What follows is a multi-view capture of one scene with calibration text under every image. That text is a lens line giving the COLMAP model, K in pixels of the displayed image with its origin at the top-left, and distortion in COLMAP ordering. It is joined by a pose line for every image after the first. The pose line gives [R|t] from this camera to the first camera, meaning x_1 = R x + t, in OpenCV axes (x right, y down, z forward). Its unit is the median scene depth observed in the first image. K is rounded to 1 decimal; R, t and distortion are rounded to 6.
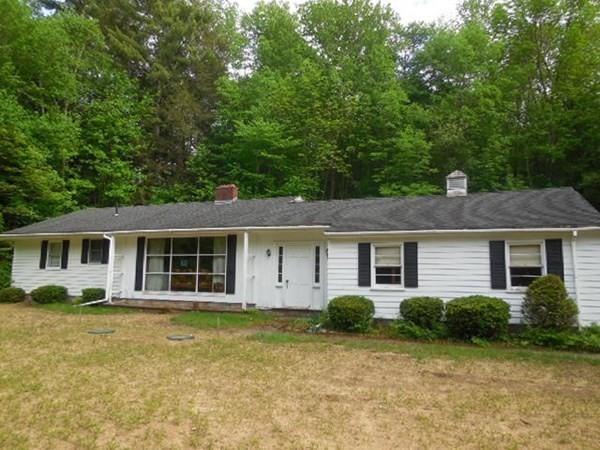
lens RADIAL K [[438.3, 0, 300.0], [0, 438.3, 225.0], [0, 0, 1]] dist [-0.030244, 0.003698]
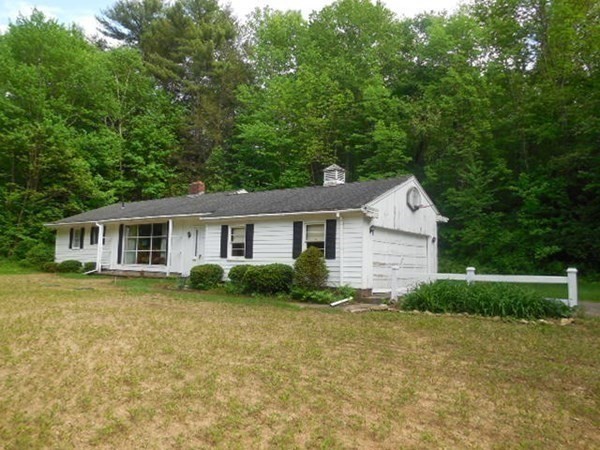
lens RADIAL K [[438.3, 0, 300.0], [0, 438.3, 225.0], [0, 0, 1]] dist [-0.030244, 0.003698]
pose [[0.967245, -0.014263, -0.253444, 0.507166], [0.020478, 0.999550, 0.021898, 0.011351], [0.253018, -0.026371, 0.967102, -0.161244]]
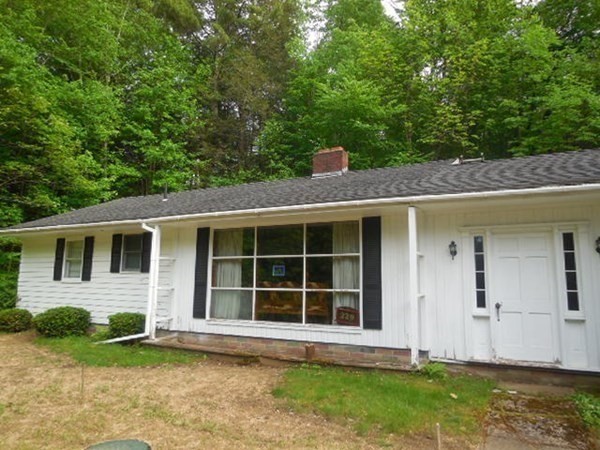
lens RADIAL K [[438.3, 0, 300.0], [0, 438.3, 225.0], [0, 0, 1]] dist [-0.030244, 0.003698]
pose [[0.993716, -0.015549, -0.110842, -0.165506], [0.013157, 0.999665, -0.022276, 0.039010], [0.111151, 0.020678, 0.993588, 0.419420]]
